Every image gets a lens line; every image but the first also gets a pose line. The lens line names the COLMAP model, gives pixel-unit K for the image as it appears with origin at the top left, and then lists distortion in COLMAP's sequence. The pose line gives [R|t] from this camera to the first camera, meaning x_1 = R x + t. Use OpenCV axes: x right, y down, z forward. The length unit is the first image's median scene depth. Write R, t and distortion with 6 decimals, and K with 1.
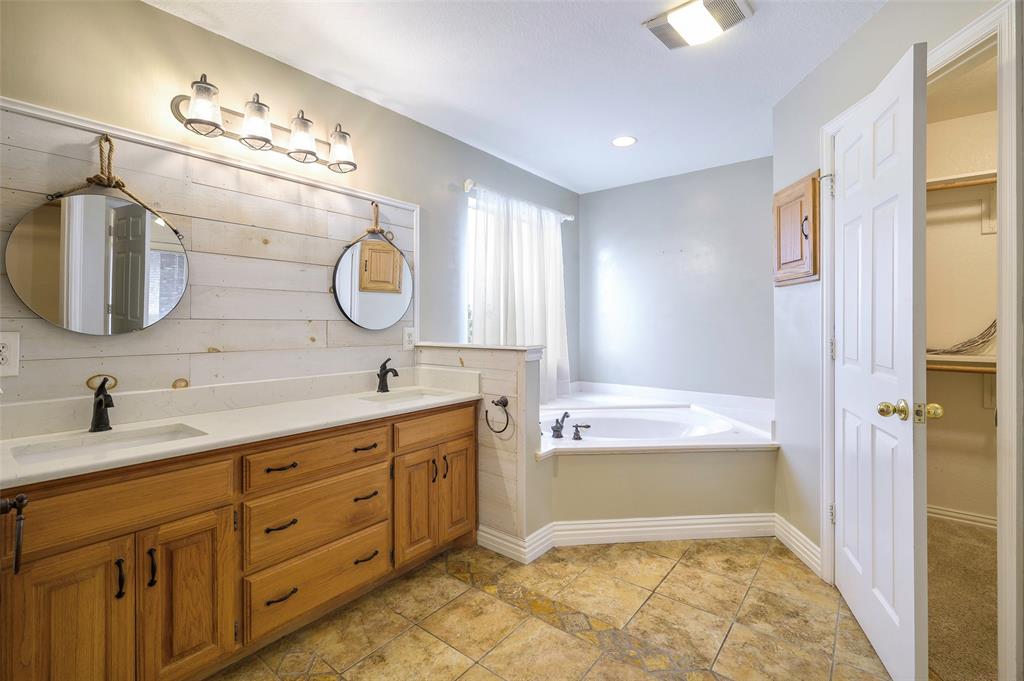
lens RADIAL K [[452.9, 0, 529.0], [0, 452.9, 317.0], [0, 0, 1]] dist [0.013856, 0.000863]
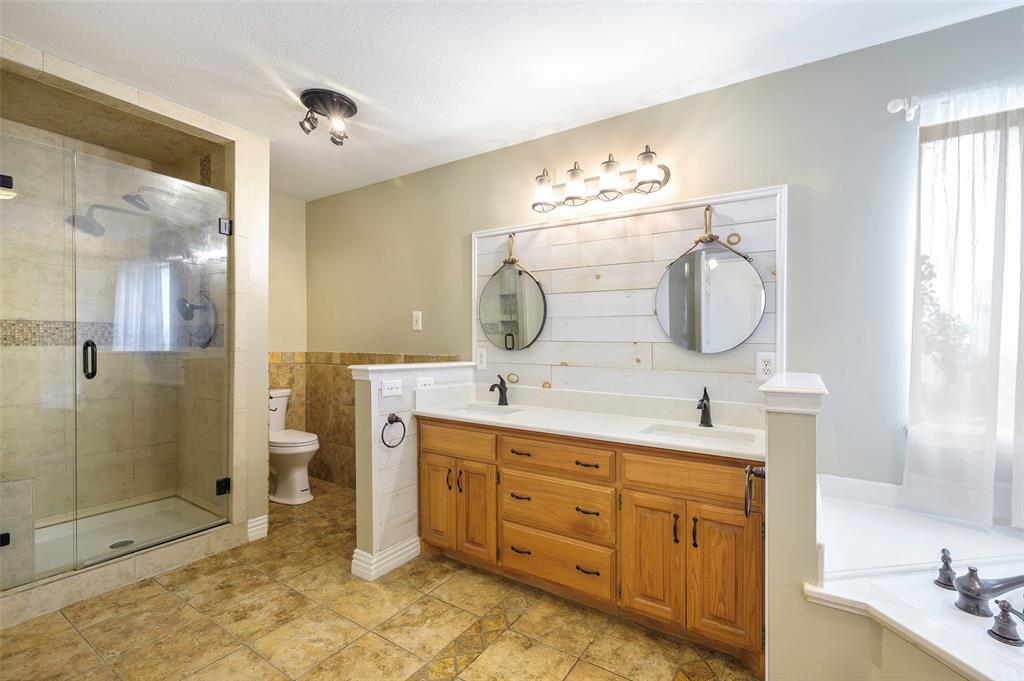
lens RADIAL K [[452.9, 0, 513.1], [0, 452.9, 344.9], [0, 0, 1]] dist [0.013856, 0.000863]
pose [[0.087113, 0.002428, -0.996196, 0.636982], [0.002423, 0.999994, 0.002649, 0.011013], [0.996196, -0.002645, 0.087106, 0.717526]]
